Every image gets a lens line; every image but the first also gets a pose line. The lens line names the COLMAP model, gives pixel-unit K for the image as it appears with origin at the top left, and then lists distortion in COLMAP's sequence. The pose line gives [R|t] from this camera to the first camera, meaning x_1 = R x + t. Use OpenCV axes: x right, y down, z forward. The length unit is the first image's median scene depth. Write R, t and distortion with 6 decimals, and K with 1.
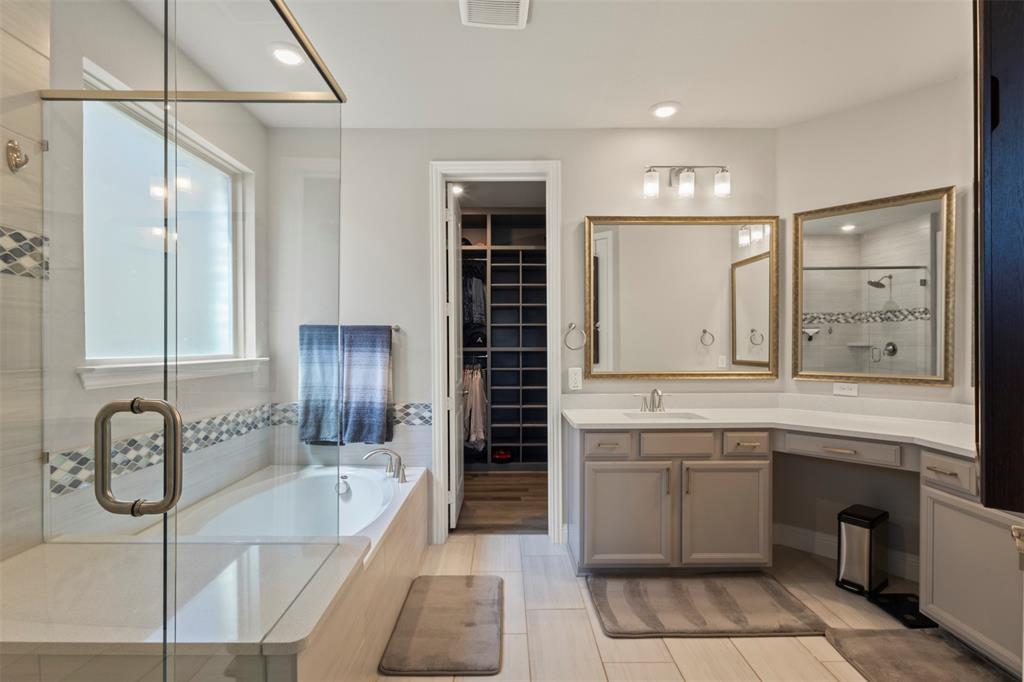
lens RADIAL K [[460.6, 0, 511.9], [0, 460.6, 350.9], [0, 0, 1]] dist [0.000803, 0.000108]
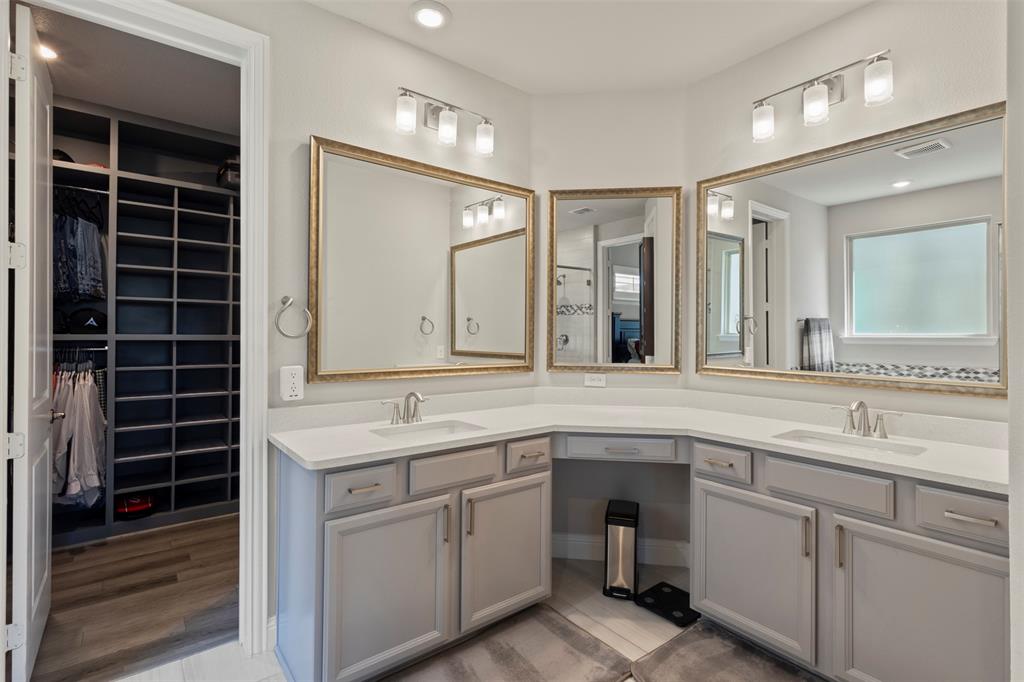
lens RADIAL K [[470.1, 0, 499.3], [0, 470.1, 333.3], [0, 0, 1]] dist [0.002301, 0.001502]
pose [[0.796237, 0.010114, 0.604900, -0.027586], [-0.000654, 0.999874, -0.015858, 0.001011], [-0.604984, 0.012231, 0.796144, 0.279507]]
